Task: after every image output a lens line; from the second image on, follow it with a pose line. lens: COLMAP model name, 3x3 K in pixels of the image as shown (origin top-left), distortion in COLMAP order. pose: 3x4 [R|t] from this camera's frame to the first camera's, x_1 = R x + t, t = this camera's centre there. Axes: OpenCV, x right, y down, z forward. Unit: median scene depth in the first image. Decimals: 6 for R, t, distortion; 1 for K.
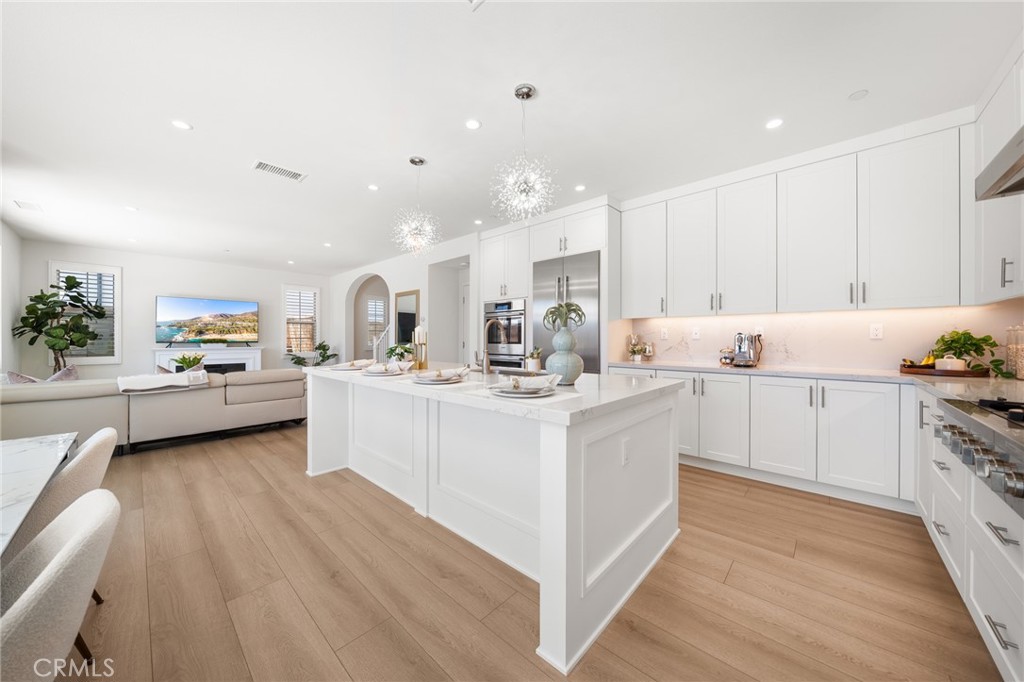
lens RADIAL K [[347.8, 0, 511.2], [0, 347.8, 343.5], [0, 0, 1]] dist [-0.005047, -0.000641]
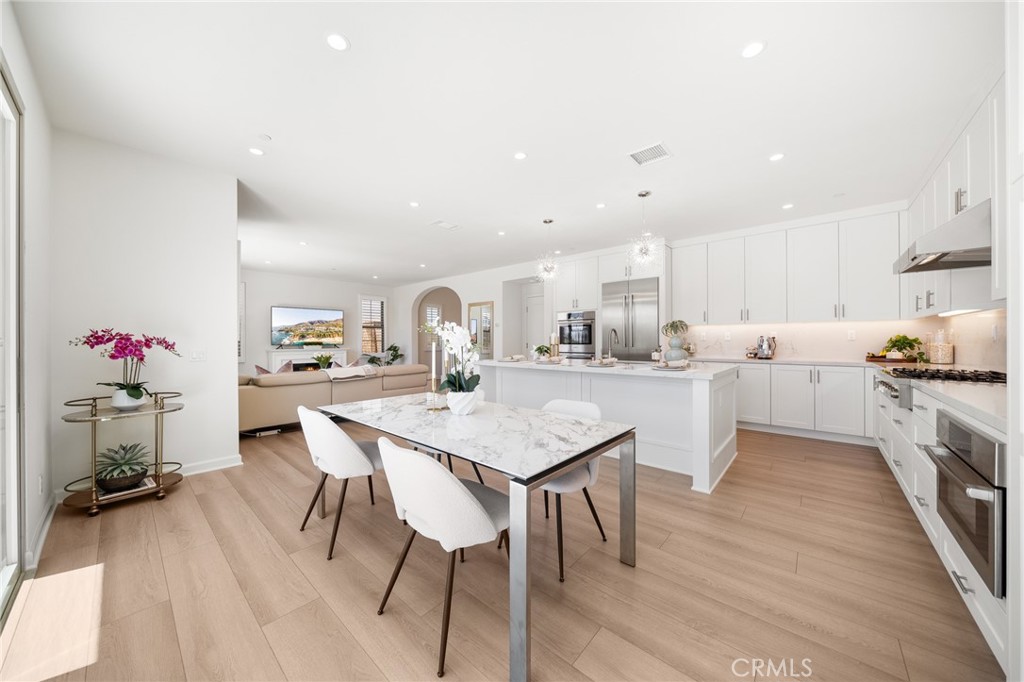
lens RADIAL K [[347.8, 0, 511.0], [0, 347.8, 344.0], [0, 0, 1]] dist [-0.005047, -0.000641]
pose [[0.999782, -0.004720, 0.020361, -0.404134], [0.004766, 0.999986, -0.002180, 0.001052], [-0.020350, 0.002277, 0.999790, -0.418302]]
